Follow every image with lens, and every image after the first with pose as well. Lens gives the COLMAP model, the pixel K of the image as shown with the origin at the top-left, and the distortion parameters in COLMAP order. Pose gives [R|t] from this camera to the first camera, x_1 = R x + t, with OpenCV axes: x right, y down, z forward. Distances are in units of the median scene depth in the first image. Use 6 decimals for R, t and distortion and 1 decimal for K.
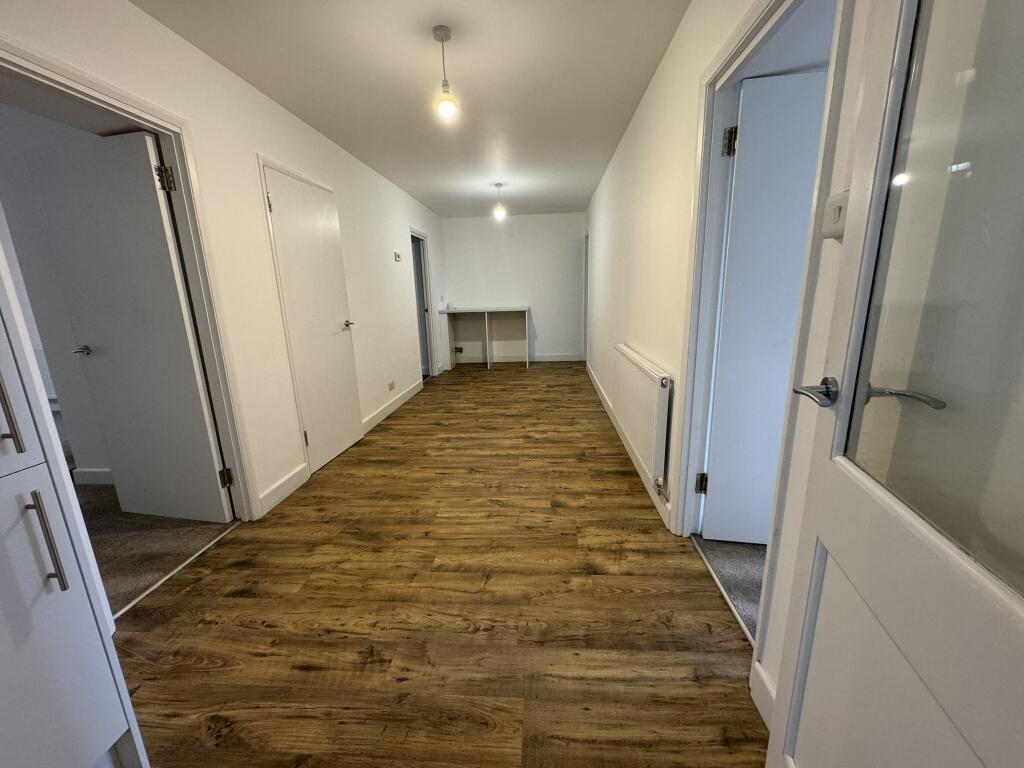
lens RADIAL K [[406.7, 0, 516.1], [0, 406.7, 384.6], [0, 0, 1]] dist [-0.002005, -0.000117]
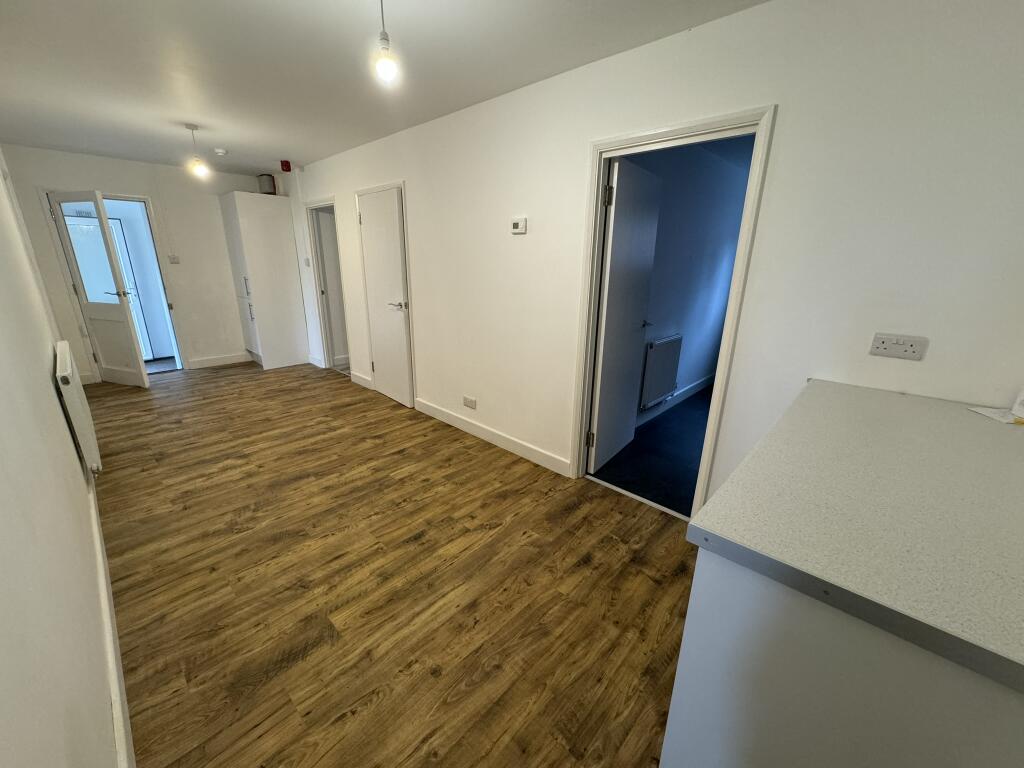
lens RADIAL K [[406.7, 0, 504.9], [0, 406.7, 383.1], [0, 0, 1]] dist [-0.002005, -0.000117]
pose [[-0.641905, 0.240838, -0.727980, 0.278645], [-0.171642, 0.880172, 0.442534, -0.517807], [0.747327, 0.409017, -0.523649, 1.929451]]
